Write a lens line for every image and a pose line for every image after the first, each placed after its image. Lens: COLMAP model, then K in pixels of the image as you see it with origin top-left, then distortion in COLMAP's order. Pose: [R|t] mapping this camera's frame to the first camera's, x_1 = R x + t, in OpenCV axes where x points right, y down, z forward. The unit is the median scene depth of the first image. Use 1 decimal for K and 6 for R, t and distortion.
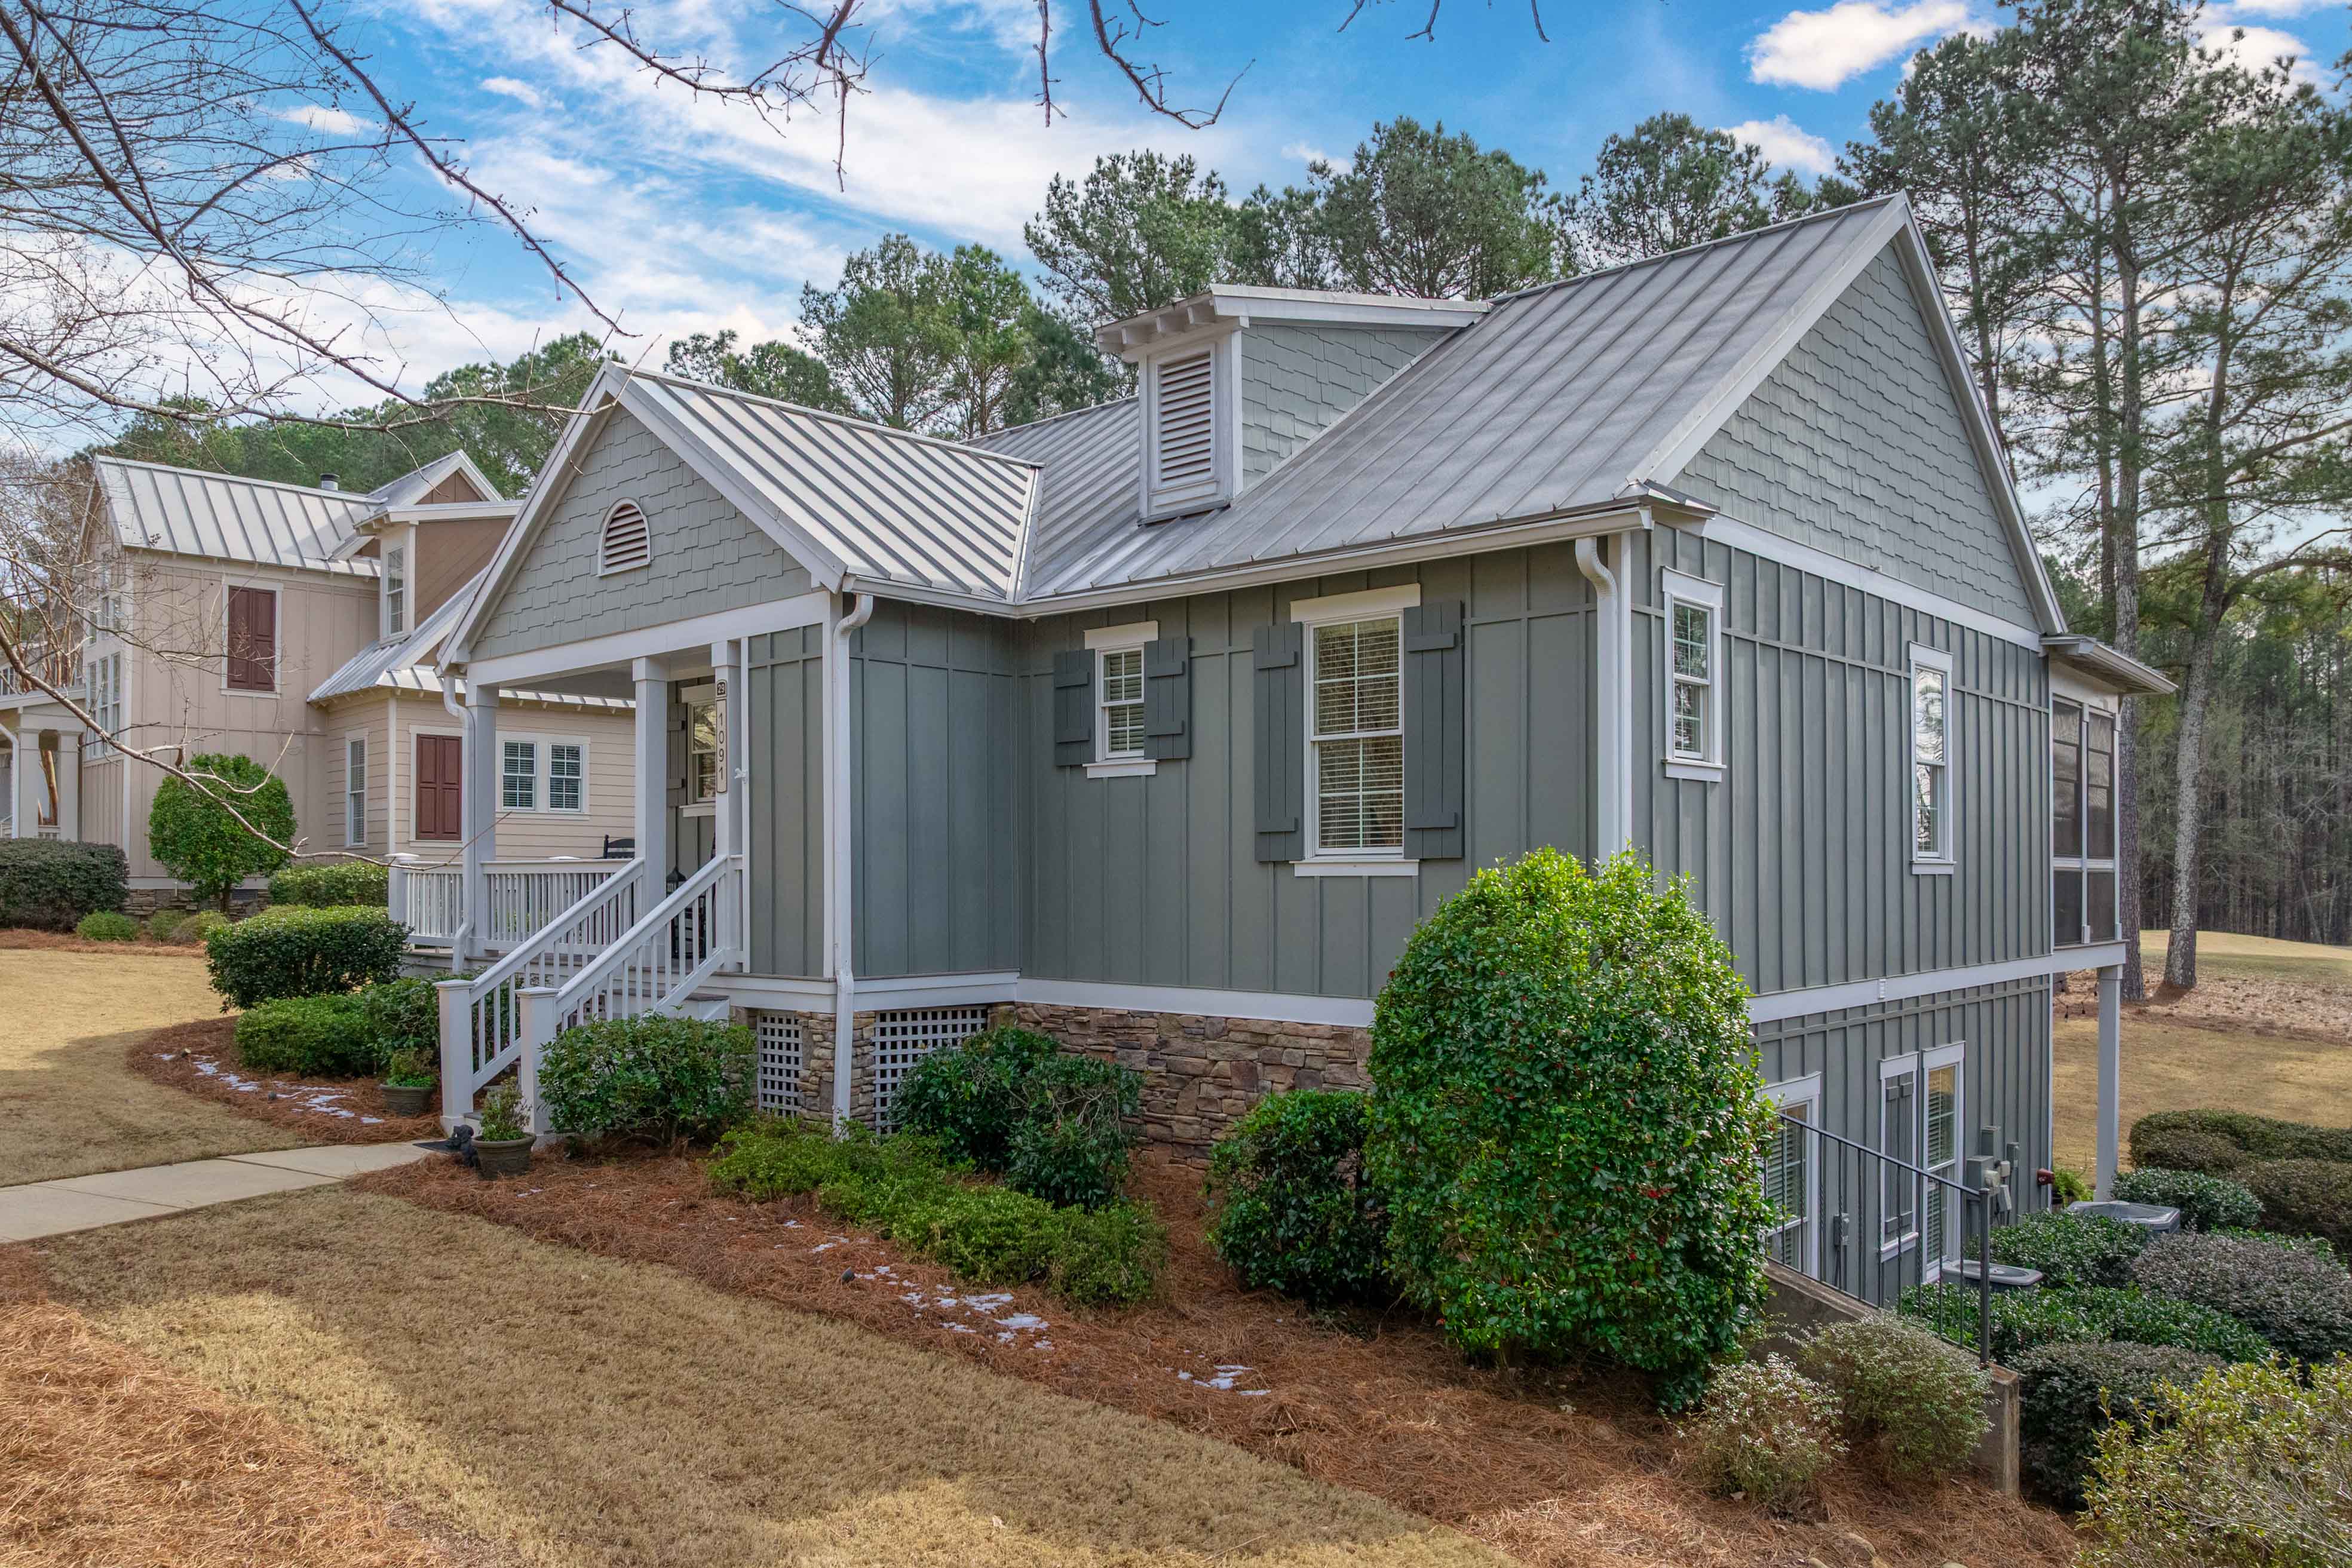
lens RADIAL K [[1664.8, 0, 1164.0], [0, 1664.8, 787.1], [0, 0, 1]] dist [-0.035181, 0.000343]
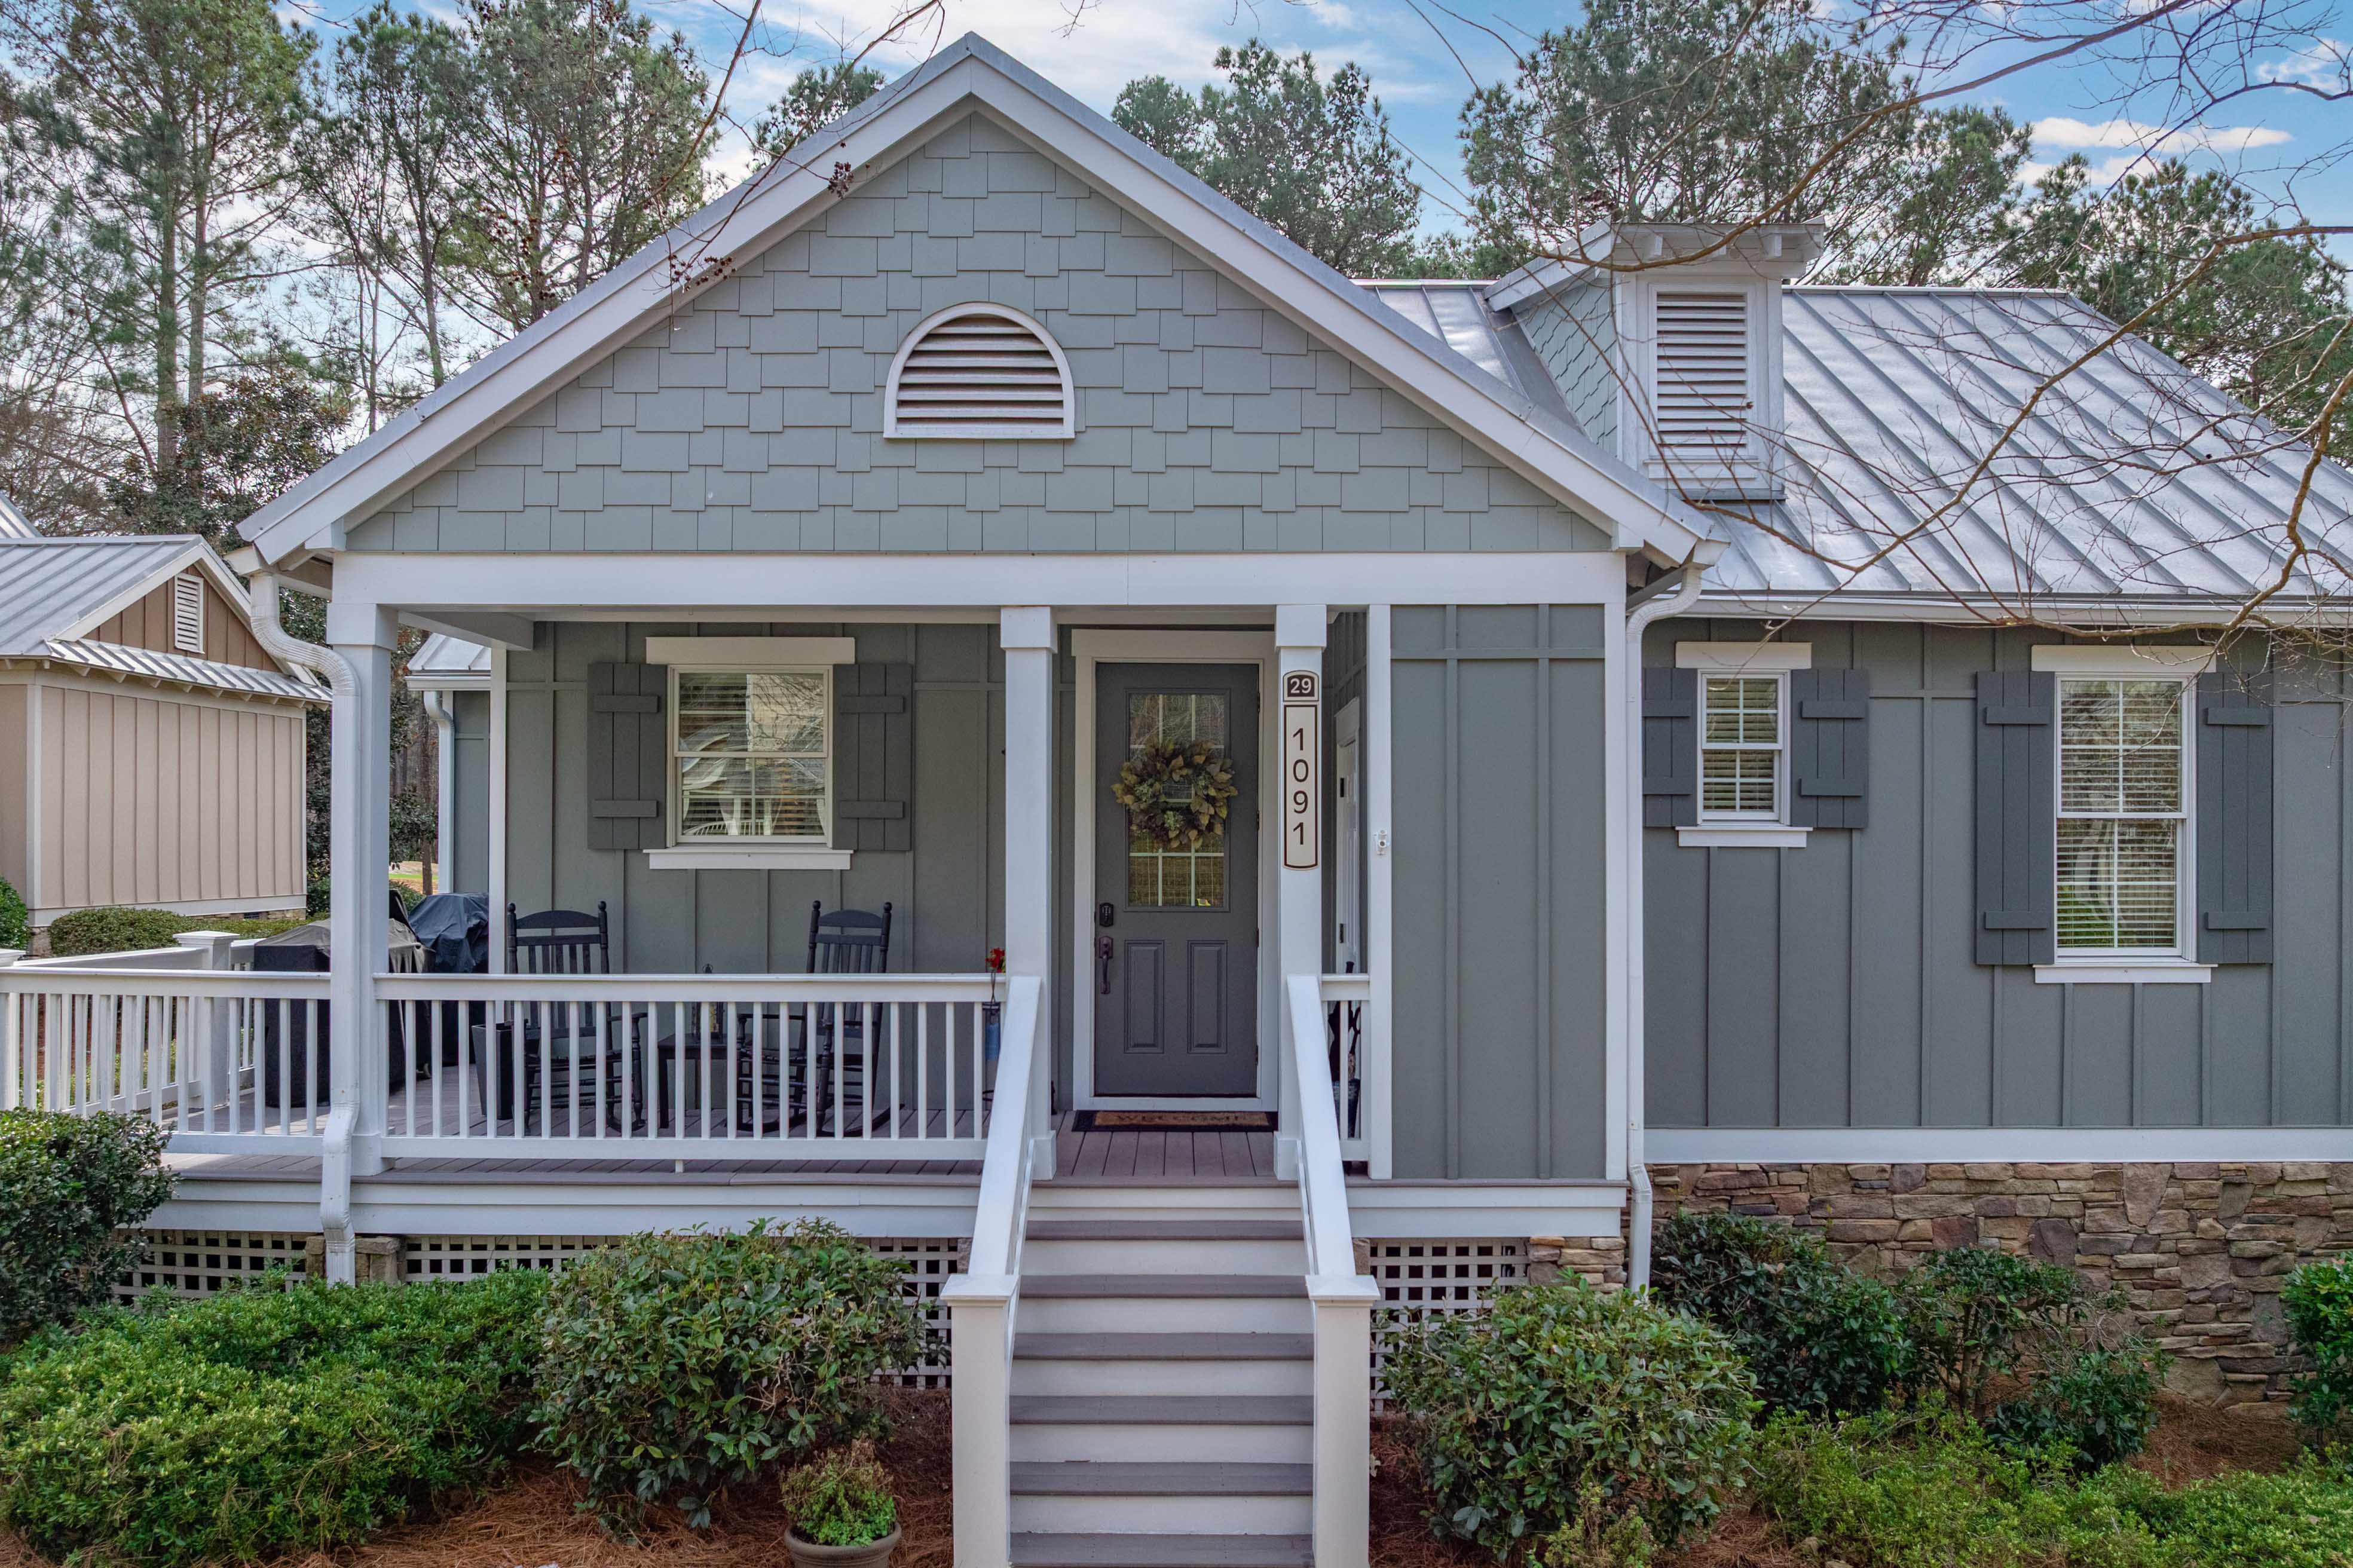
lens RADIAL K [[1665.5, 0, 1164.5], [0, 1665.5, 787.1], [0, 0, 1]] dist [-0.035181, 0.000343]
pose [[0.742019, 0.024420, 0.669934, -0.737984], [-0.039887, 0.999174, 0.007758, -0.029794], [-0.669191, -0.032478, 0.742380, 0.653677]]
